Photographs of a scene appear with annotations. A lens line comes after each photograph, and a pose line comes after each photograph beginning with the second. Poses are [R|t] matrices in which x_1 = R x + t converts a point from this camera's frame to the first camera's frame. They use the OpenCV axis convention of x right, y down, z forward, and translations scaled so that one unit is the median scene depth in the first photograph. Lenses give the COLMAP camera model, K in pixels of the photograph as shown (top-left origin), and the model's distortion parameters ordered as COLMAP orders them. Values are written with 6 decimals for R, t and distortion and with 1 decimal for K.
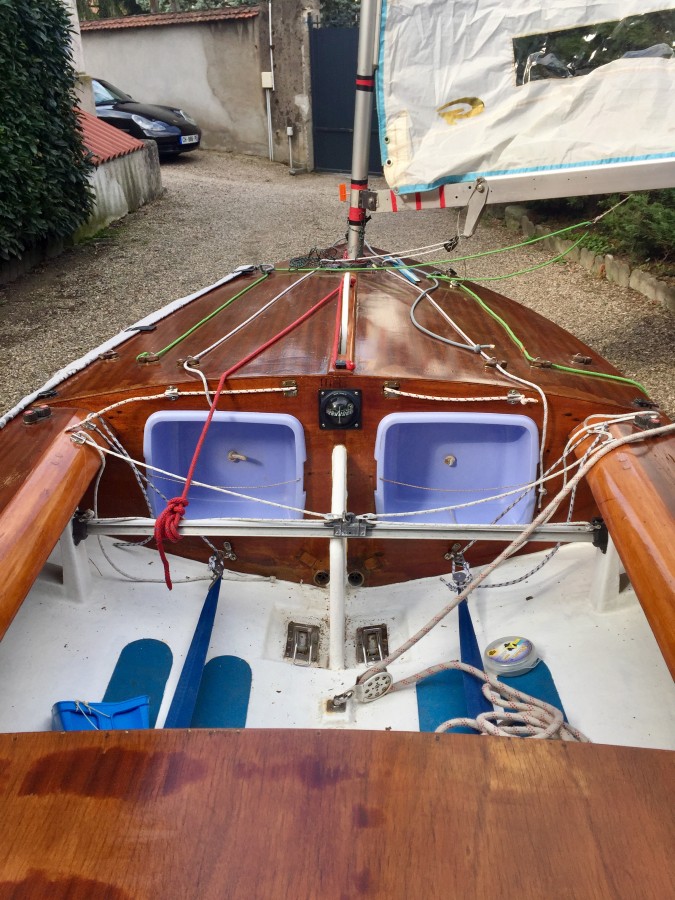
lens RADIAL K [[764.2, 0, 335.4], [0, 764.2, 432.4], [0, 0, 1]] dist [0.096298, -0.128890]
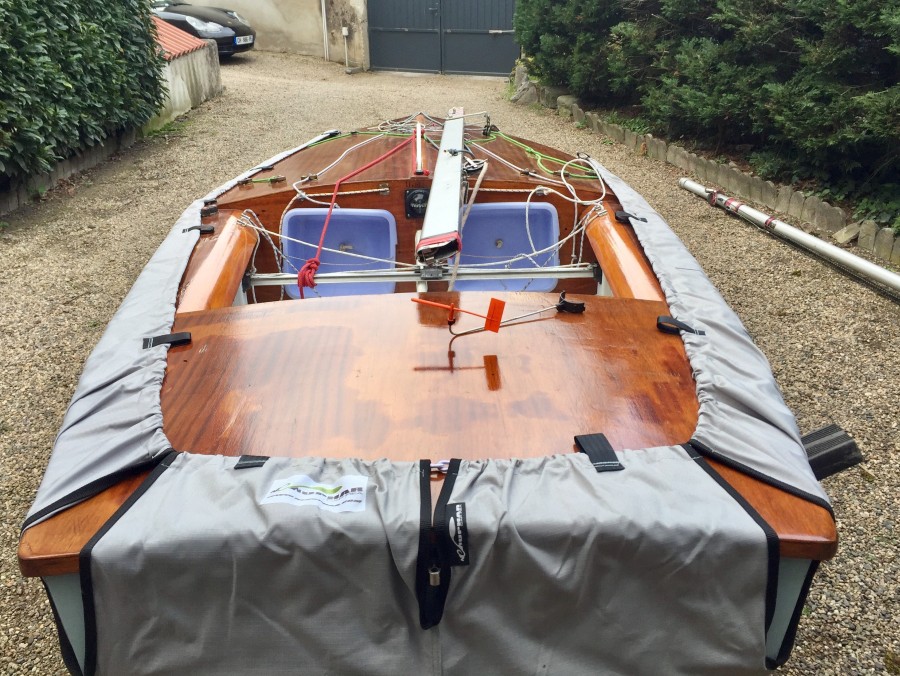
lens RADIAL K [[887.0, 0, 439.0], [0, 887.0, 296.0], [0, 0, 1]] dist [0.131415, -0.197722]
pose [[0.998084, -0.027676, 0.055334, -0.016082], [0.032568, 0.995449, -0.089562, 0.084428], [-0.052604, 0.091193, 0.994443, -0.184415]]
